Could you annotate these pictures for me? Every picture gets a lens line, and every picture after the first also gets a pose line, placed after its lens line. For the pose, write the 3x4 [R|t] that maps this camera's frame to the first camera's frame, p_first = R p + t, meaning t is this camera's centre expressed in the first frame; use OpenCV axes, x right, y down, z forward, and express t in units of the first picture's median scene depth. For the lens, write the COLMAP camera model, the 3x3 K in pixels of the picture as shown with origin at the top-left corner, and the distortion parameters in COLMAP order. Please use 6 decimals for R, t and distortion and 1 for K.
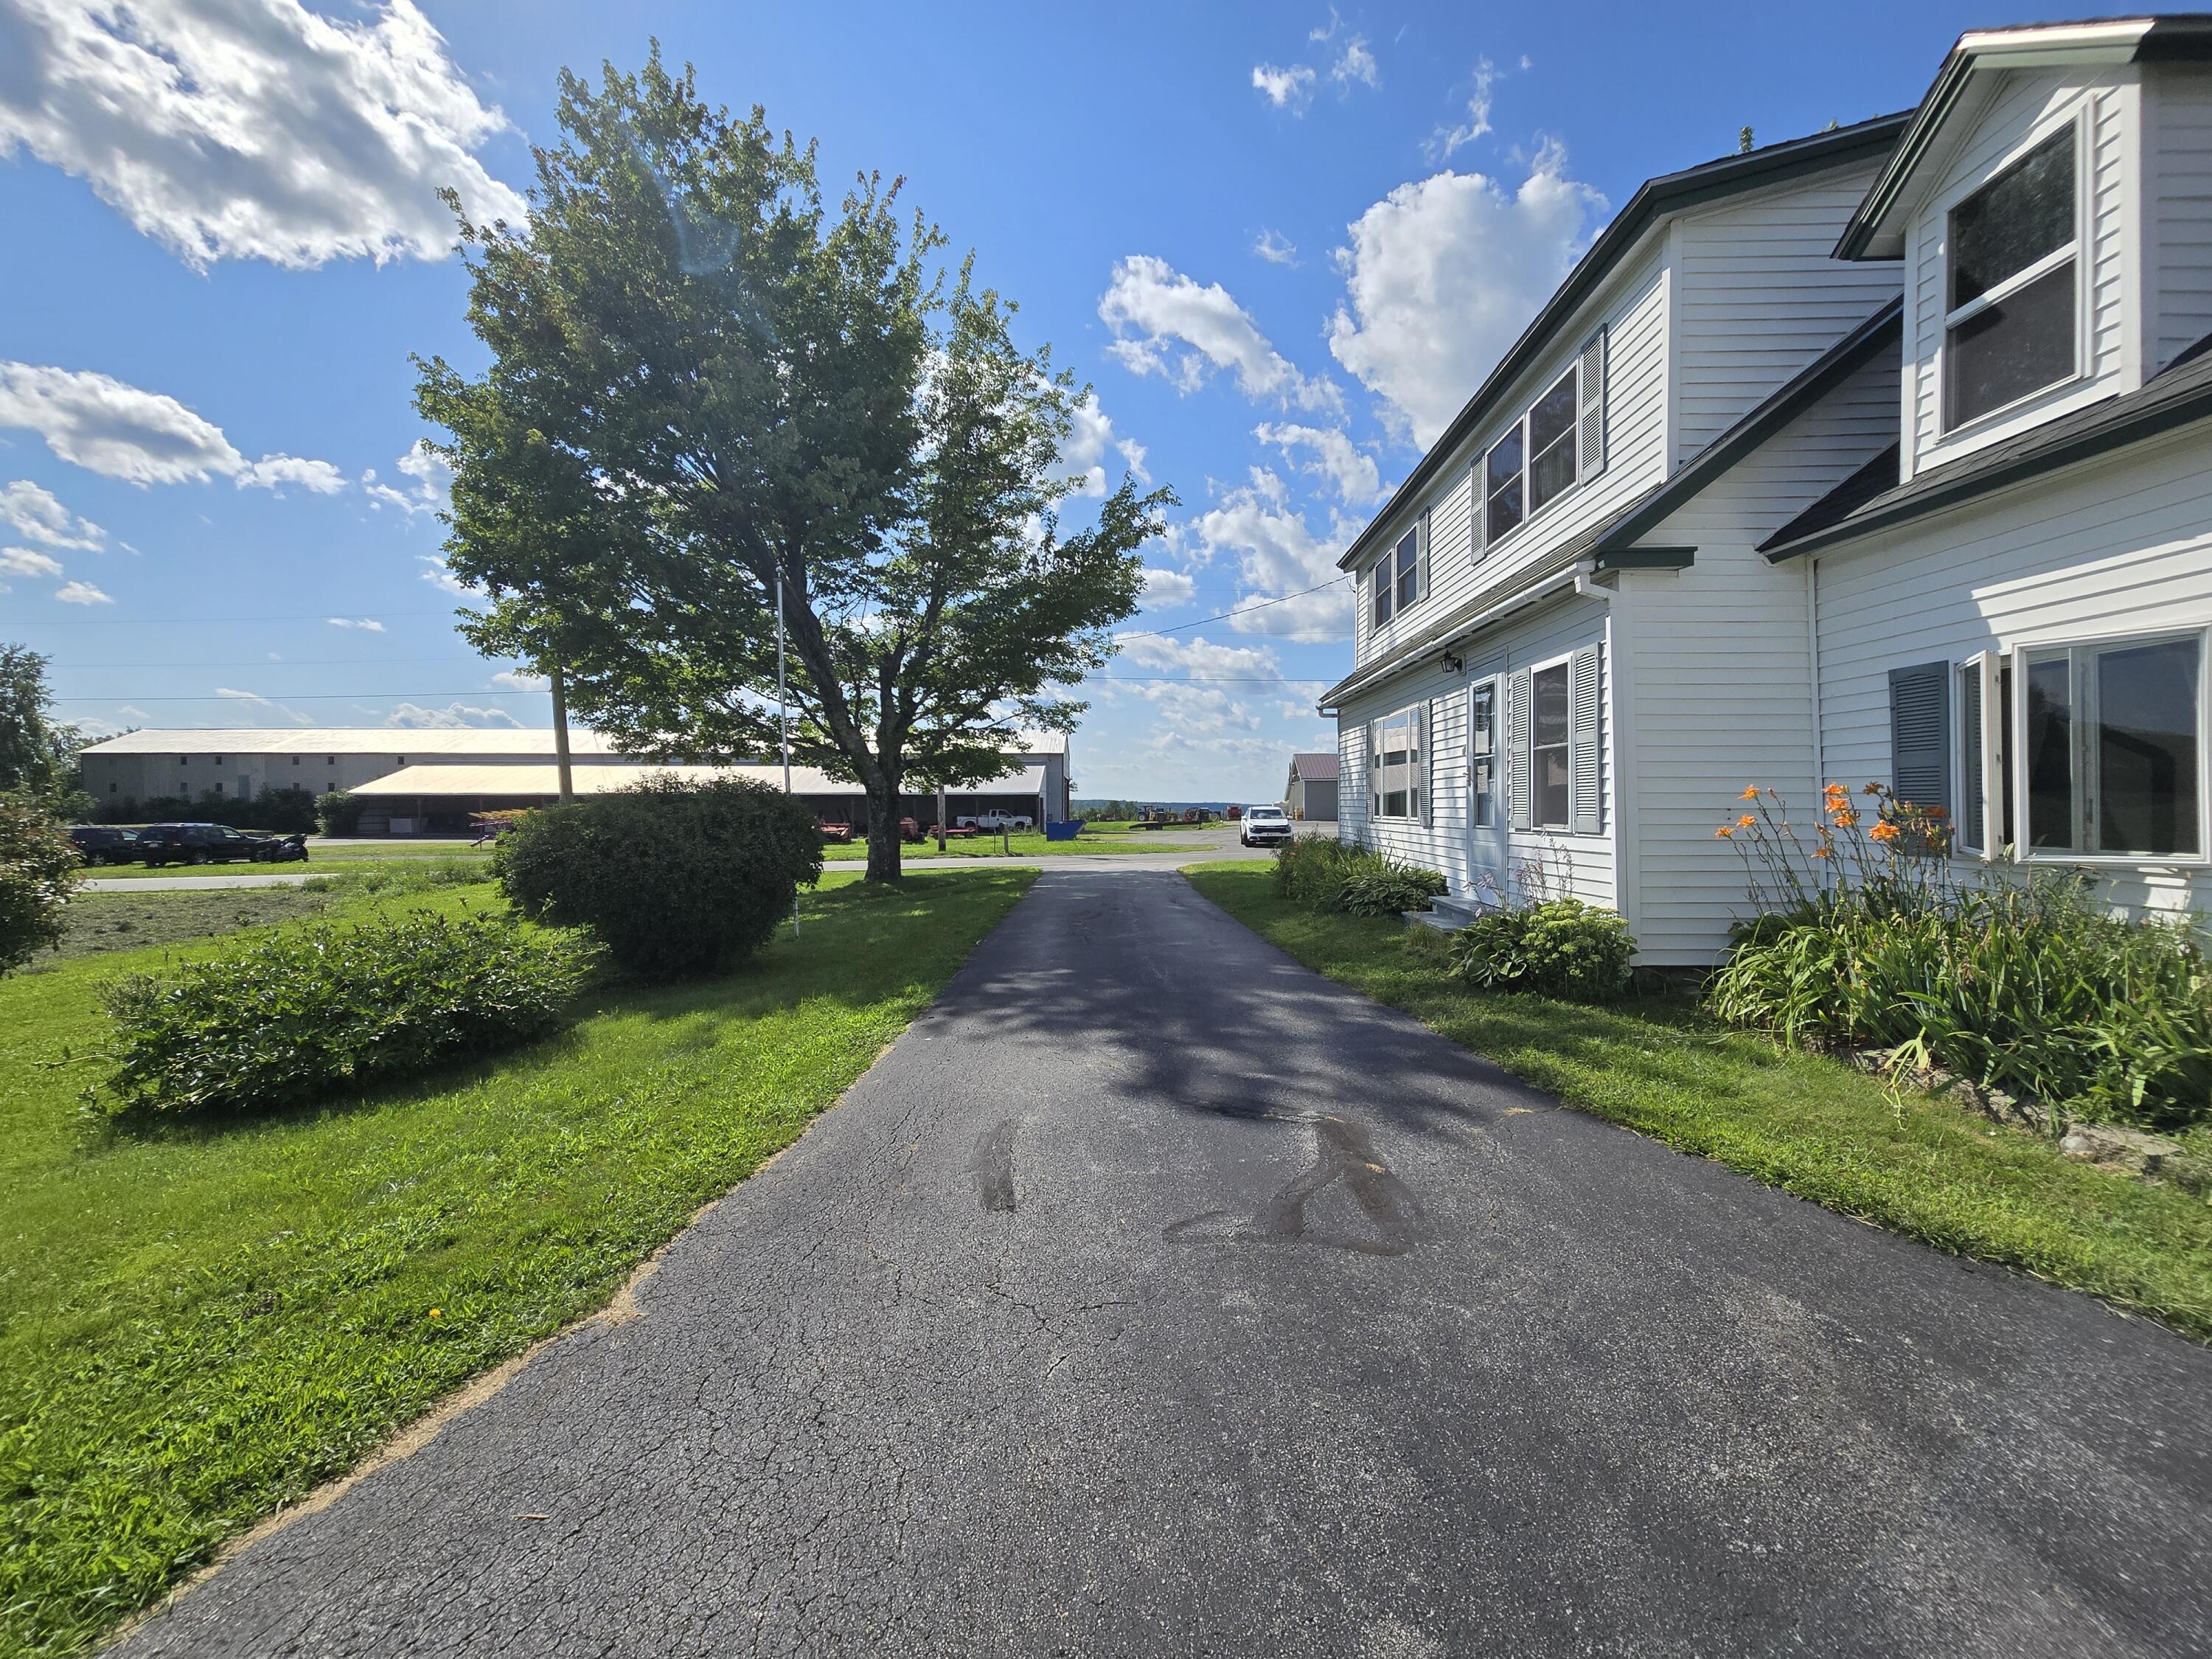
lens RADIAL K [[907.9, 0, 1111.3], [0, 907.9, 819.9], [0, 0, 1]] dist [0.001213, -0.000610]
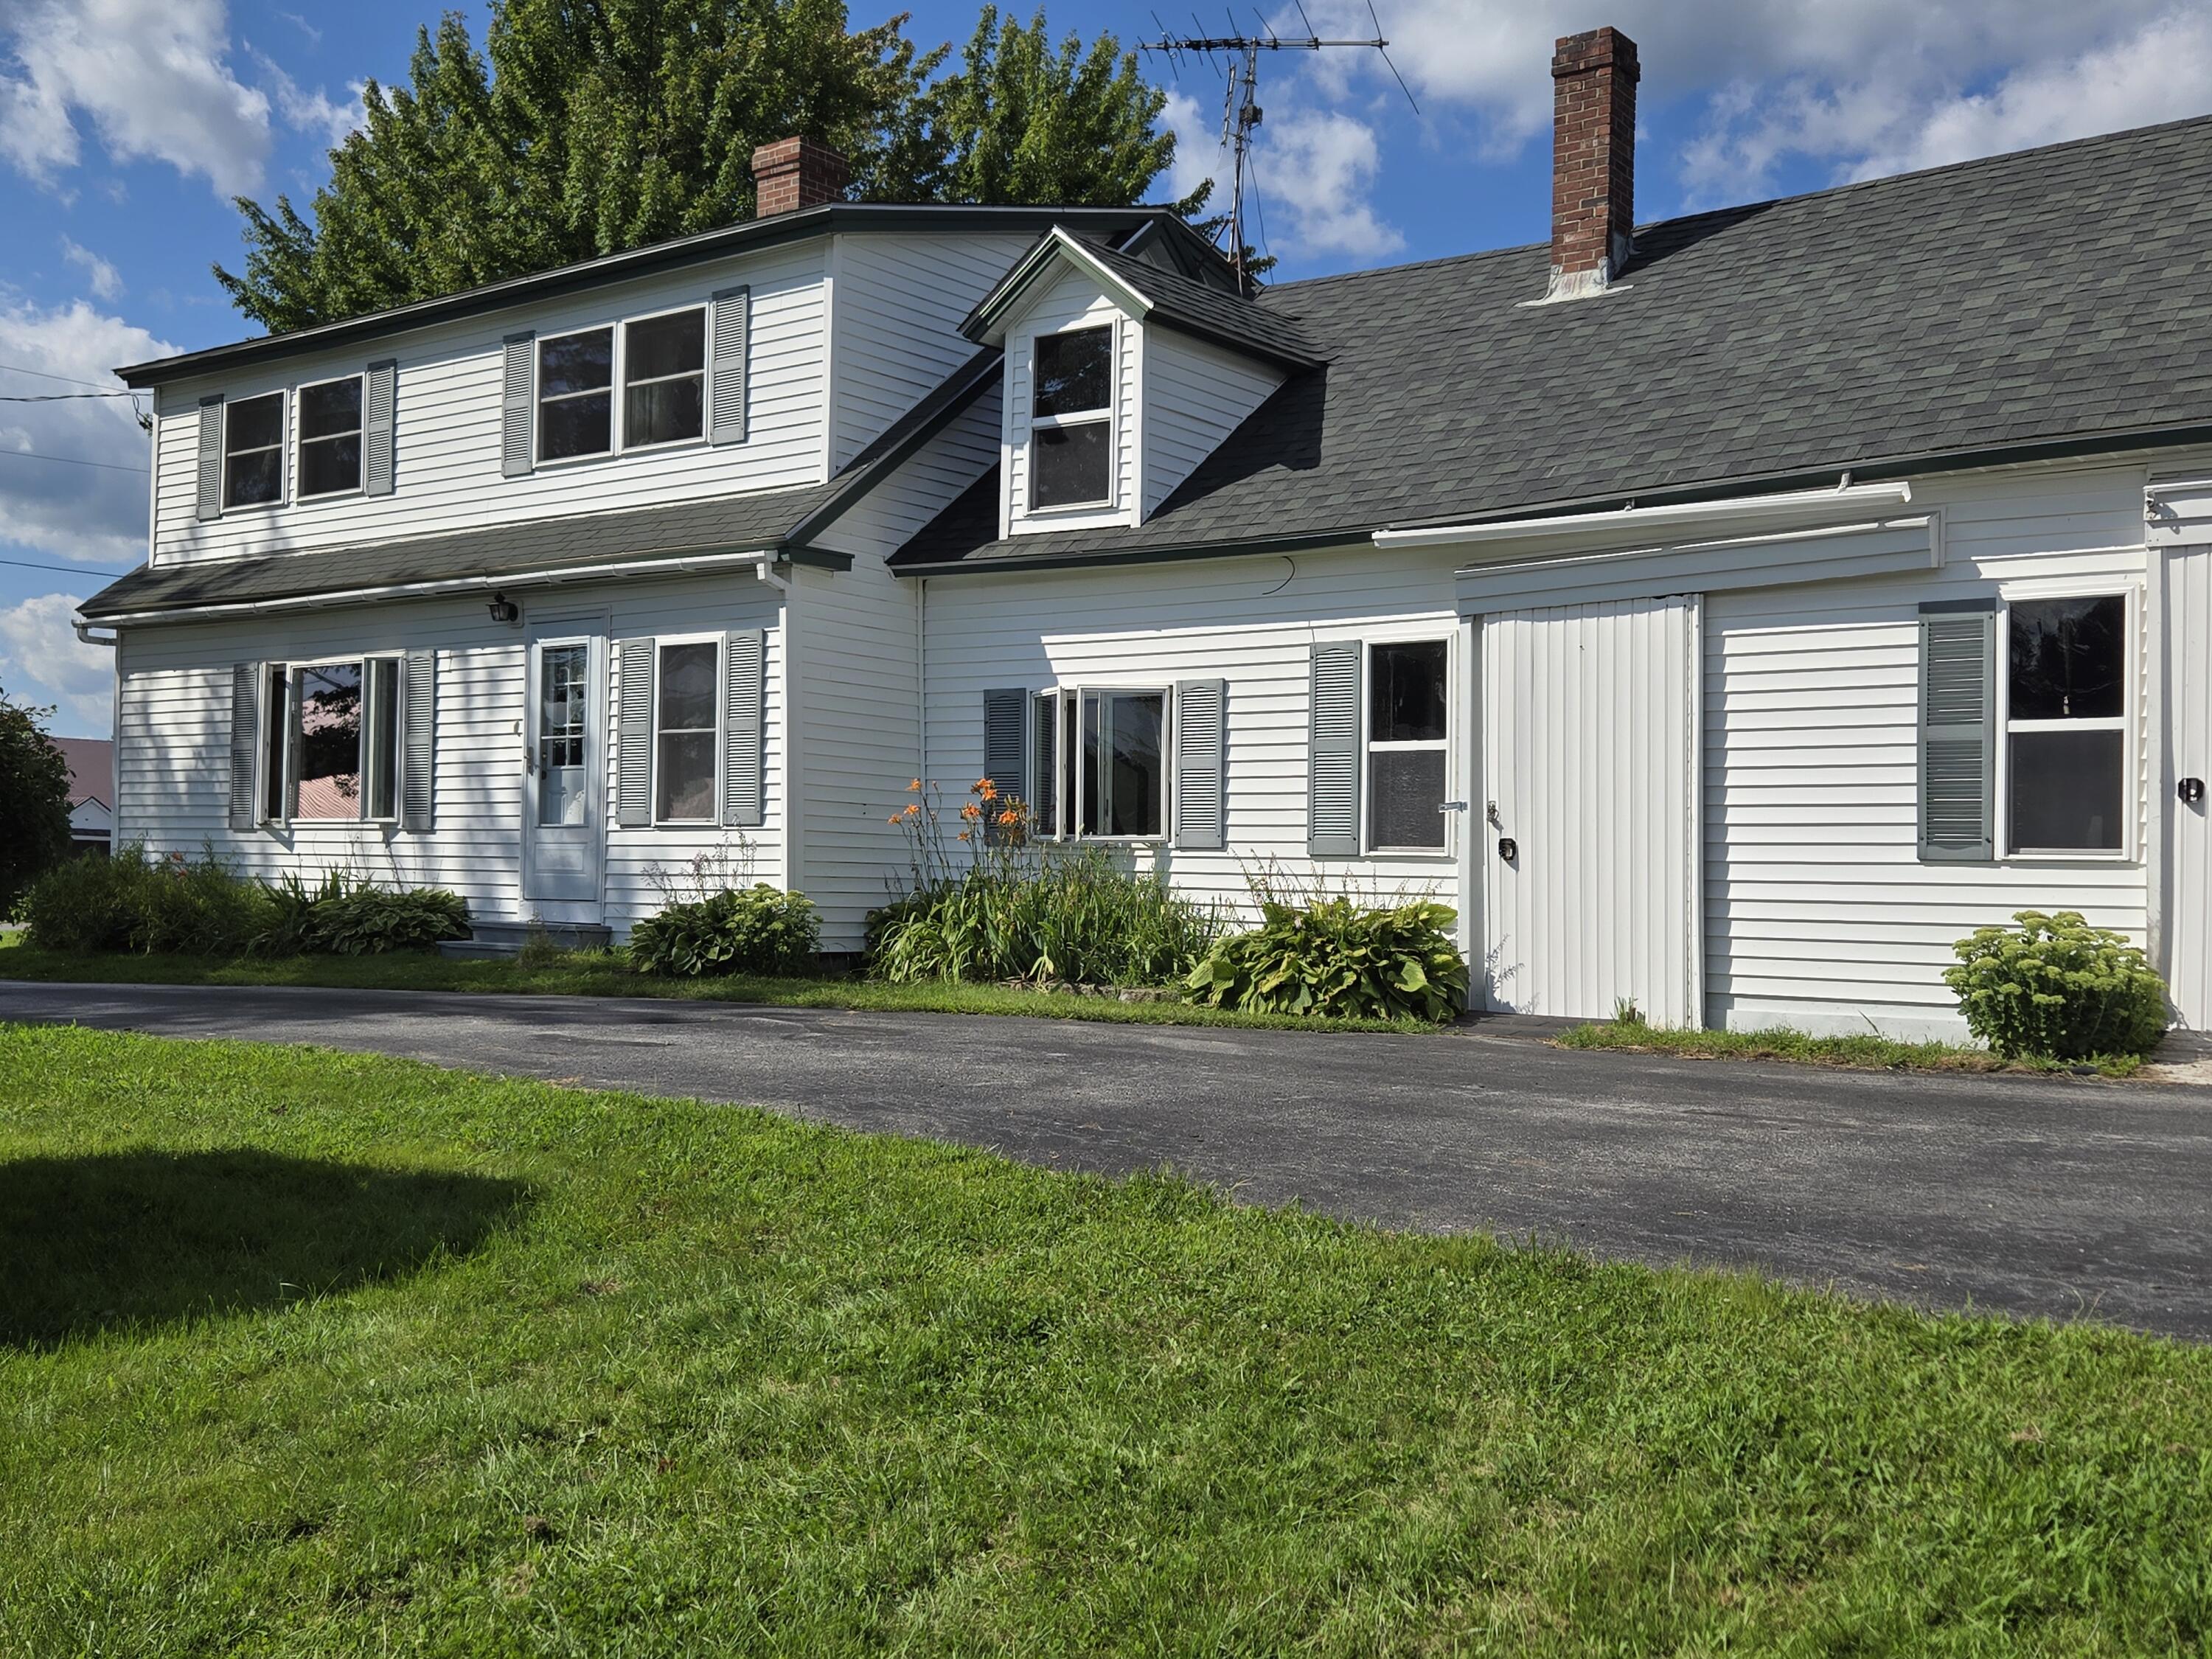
lens RADIAL K [[1764.5, 0, 1106.0], [0, 1764.5, 829.5], [0, 0, 1]] dist [0.002011, 0.001453]
pose [[0.617581, 0.032277, 0.785845, -0.929981], [-0.015018, 0.999459, -0.029249, 0.089944], [-0.786364, 0.006262, 0.617732, -0.596965]]
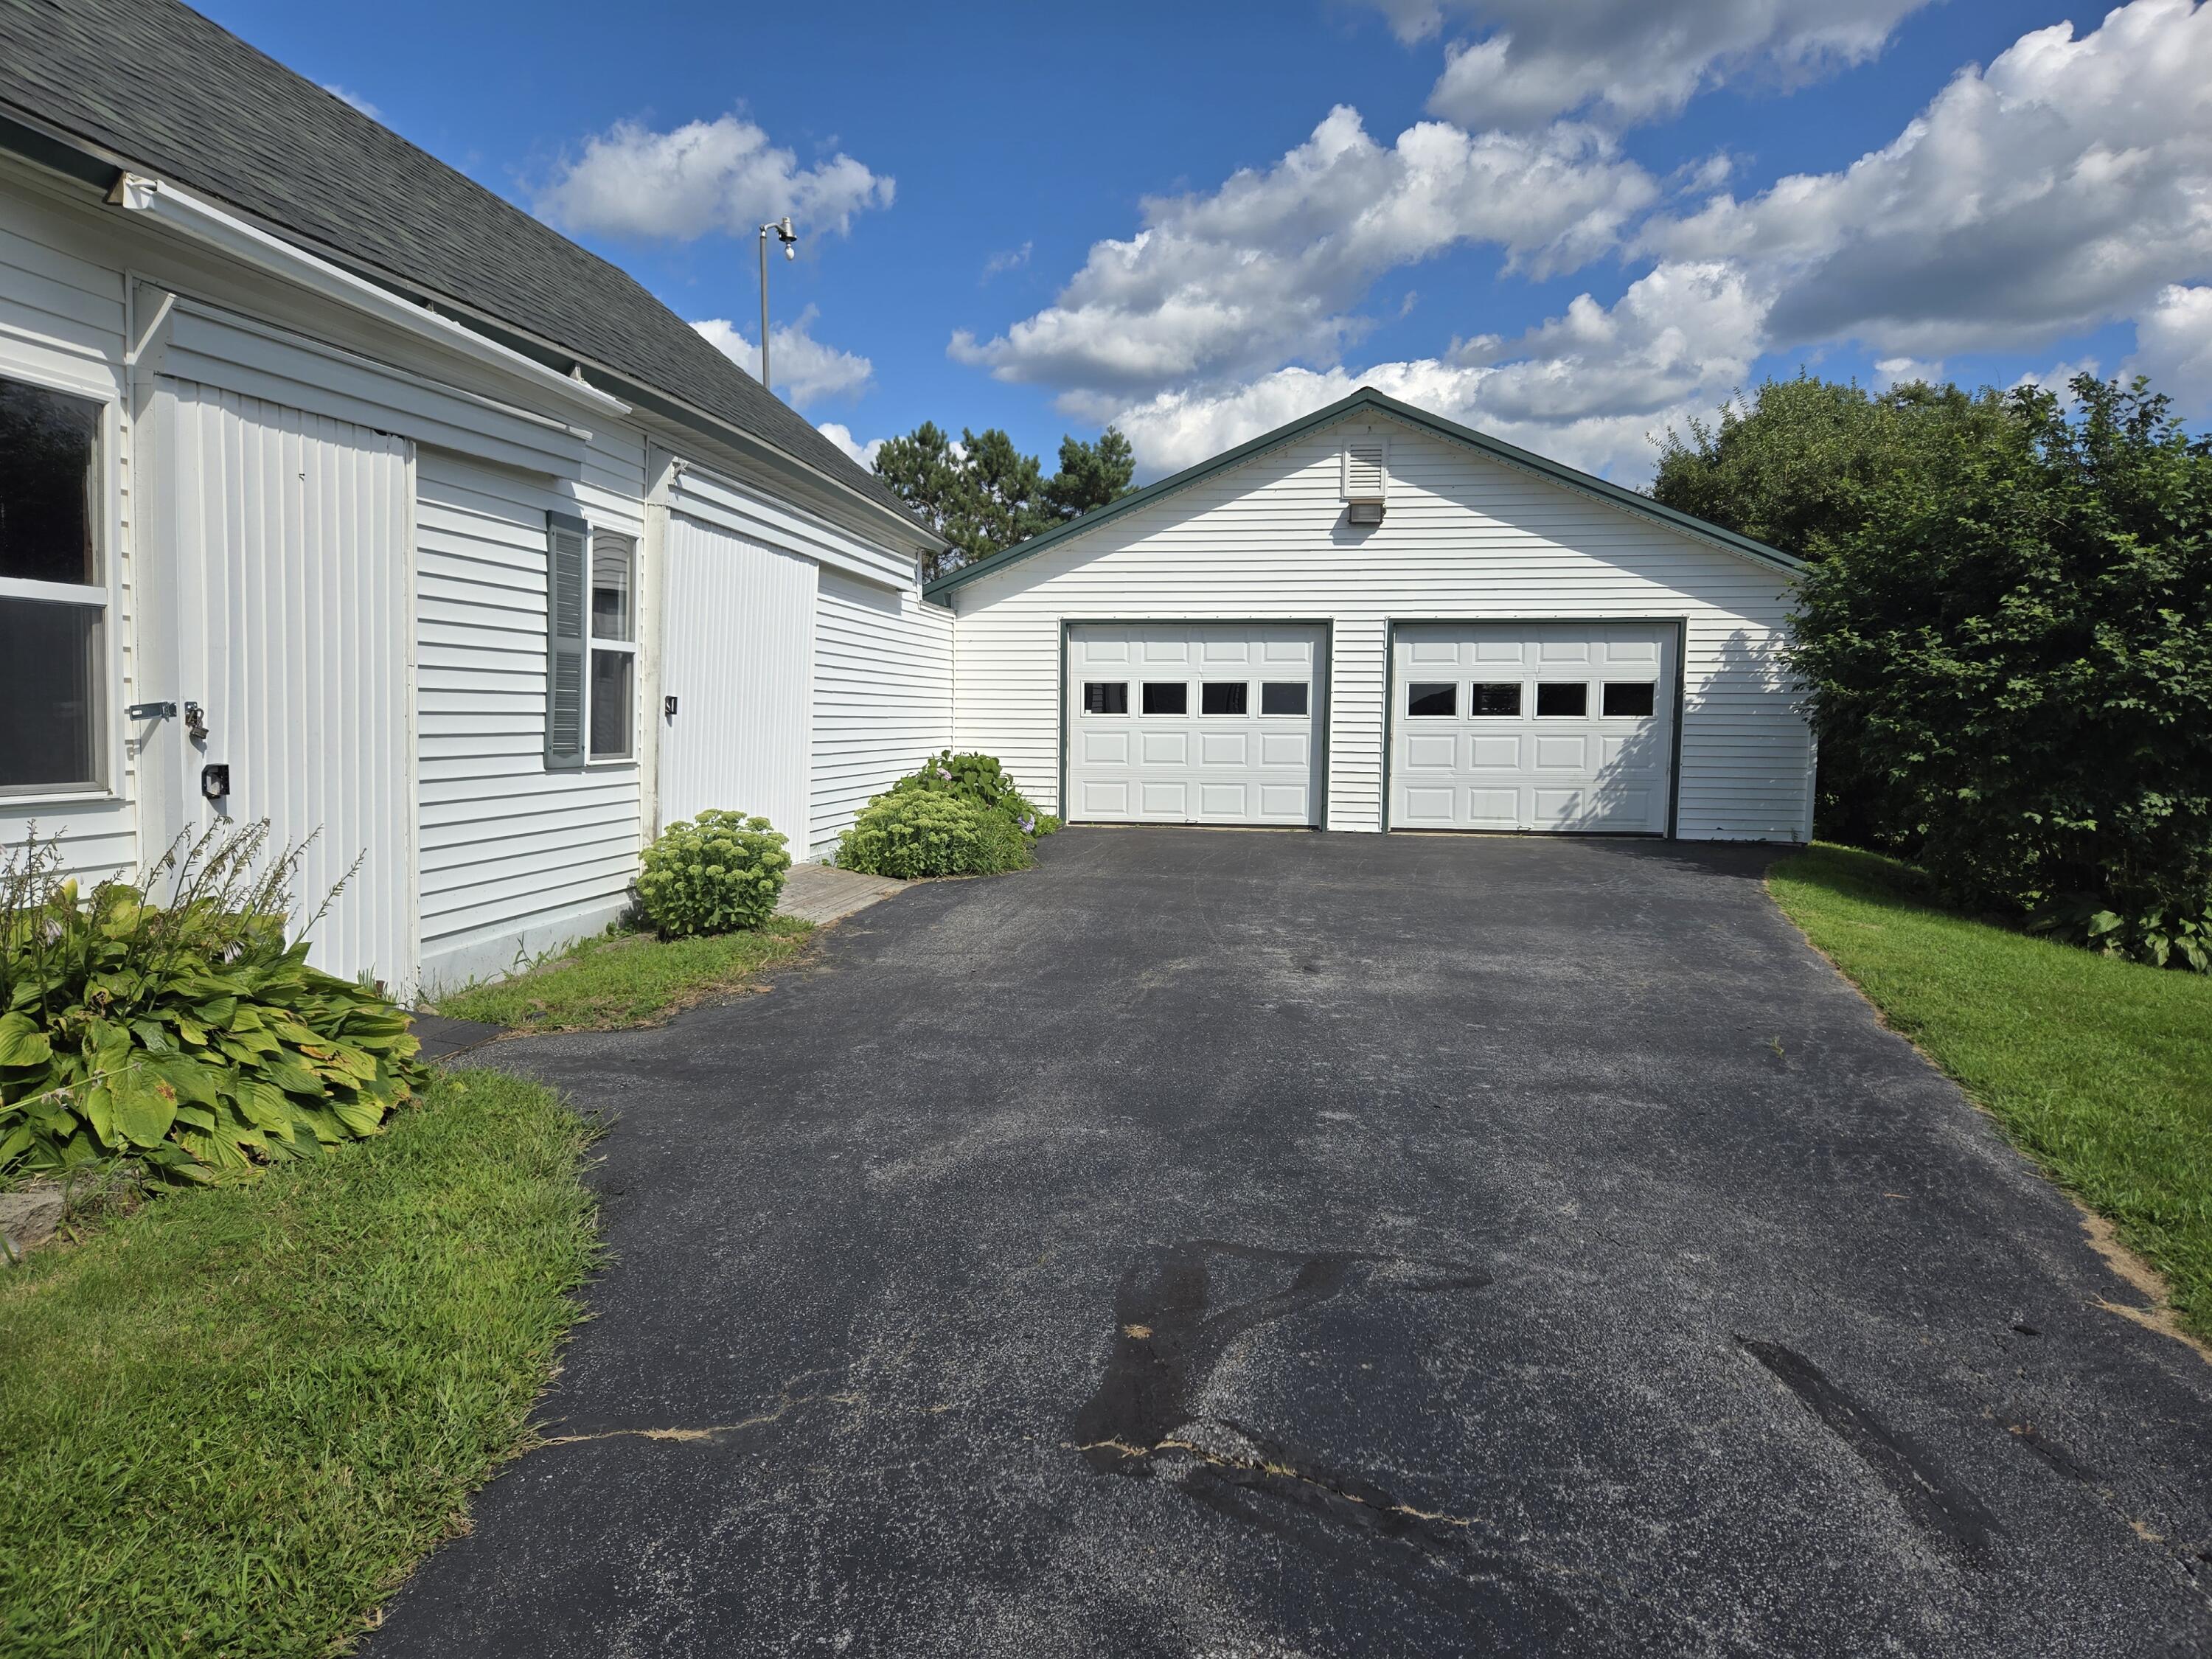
lens RADIAL K [[1764.5, 0, 1106.0], [0, 1764.5, 829.5], [0, 0, 1]] dist [0.002011, 0.001453]
pose [[-0.997129, -0.011843, 0.074784, 0.151590], [-0.005986, 0.996930, 0.078063, -0.013961], [-0.075479, 0.077392, -0.994140, 1.373491]]
